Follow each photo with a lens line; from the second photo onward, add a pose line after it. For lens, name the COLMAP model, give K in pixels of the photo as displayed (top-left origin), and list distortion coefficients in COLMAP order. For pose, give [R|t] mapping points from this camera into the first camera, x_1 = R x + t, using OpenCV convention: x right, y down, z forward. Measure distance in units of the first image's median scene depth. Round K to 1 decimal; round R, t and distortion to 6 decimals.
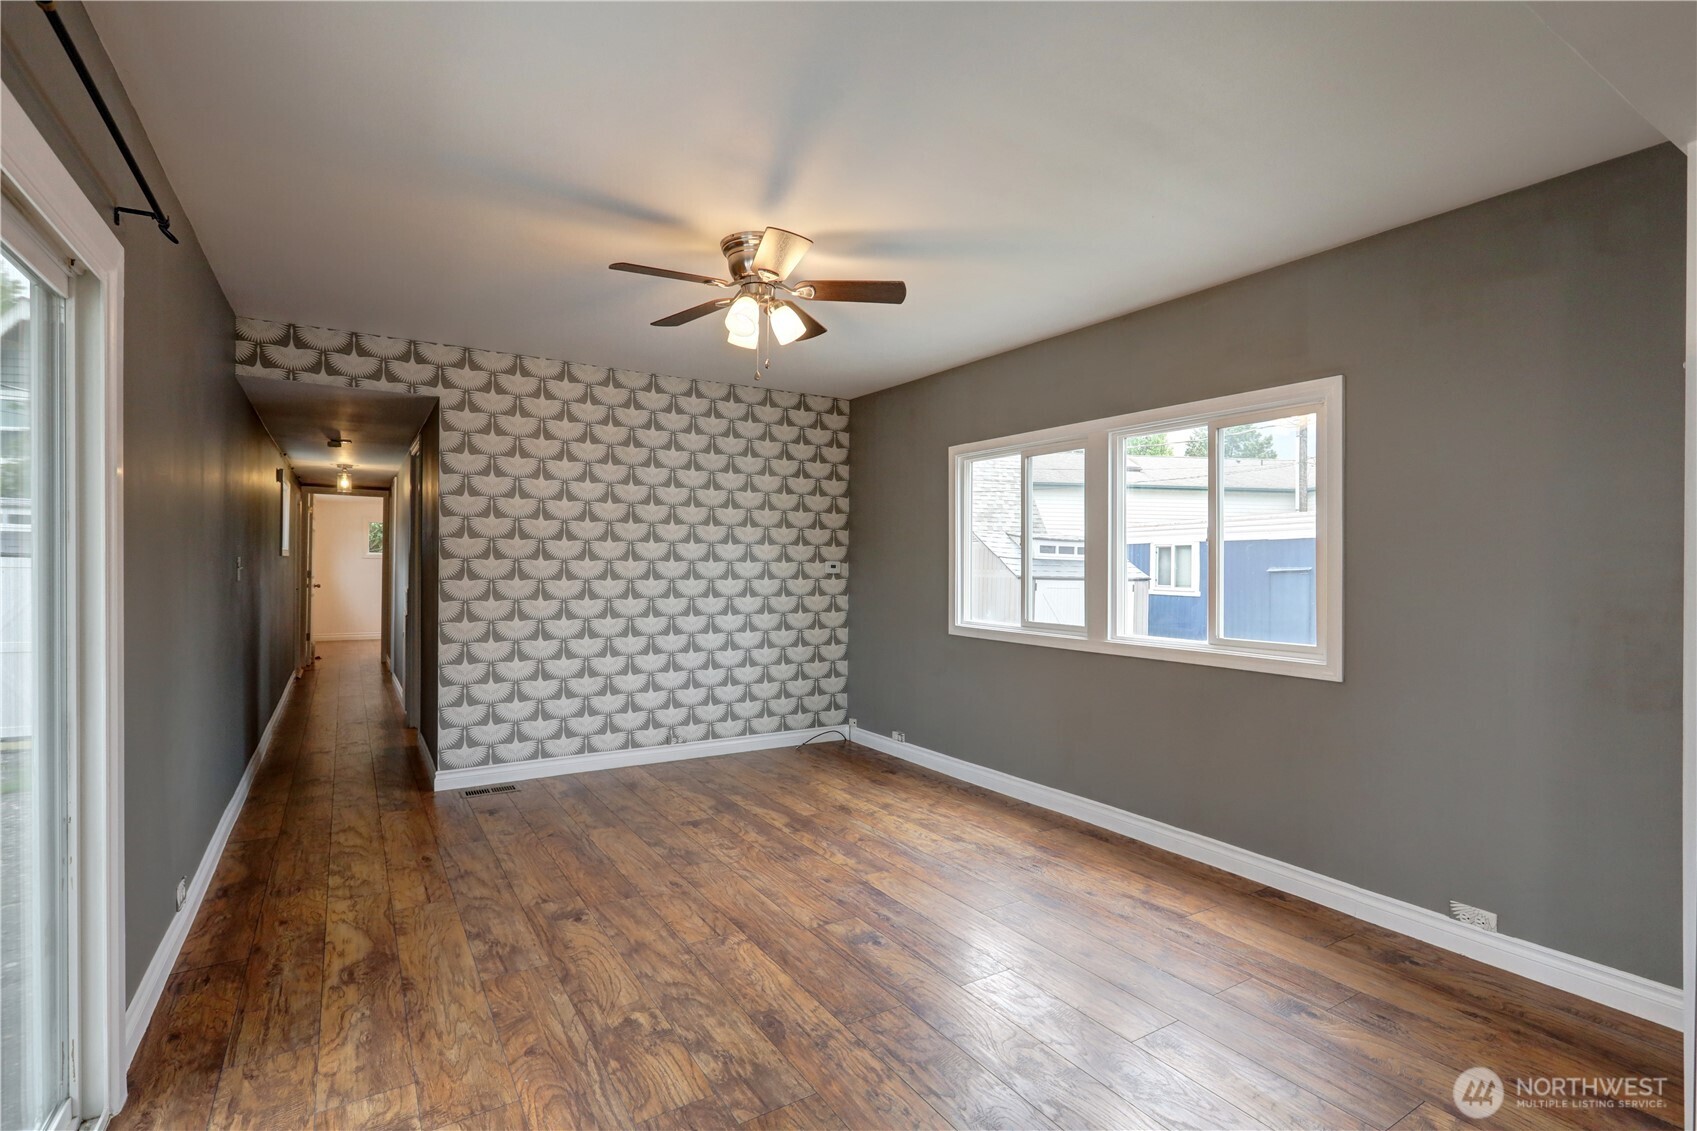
lens RADIAL K [[790.4, 0, 839.3], [0, 790.4, 566.1], [0, 0, 1]] dist [-0.001179, 0.000555]
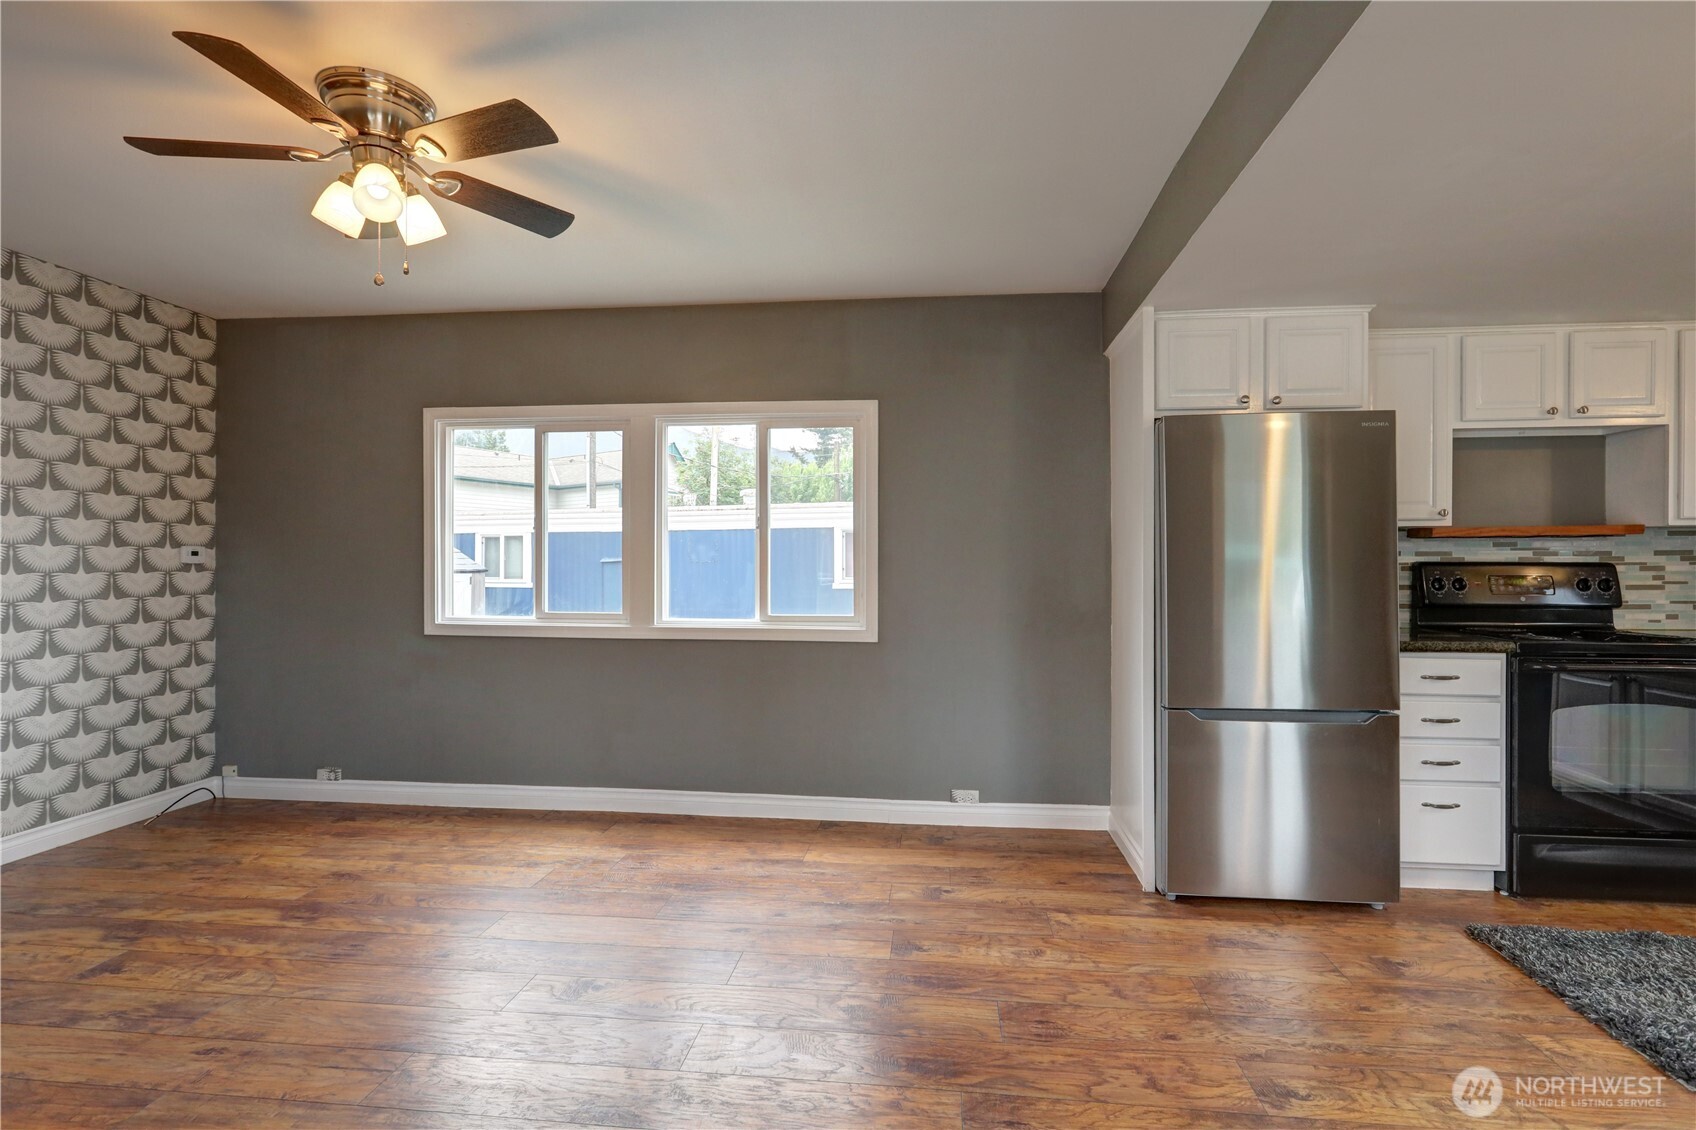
lens RADIAL K [[804.7, 0, 858.9], [0, 804.7, 560.8], [0, 0, 1]] dist [-0.002058, 0.001607]
pose [[0.634385, -0.003866, 0.773008, -0.245577], [0.001896, 0.999992, 0.003445, 0.007575], [-0.773015, -0.000720, 0.634387, 0.129054]]
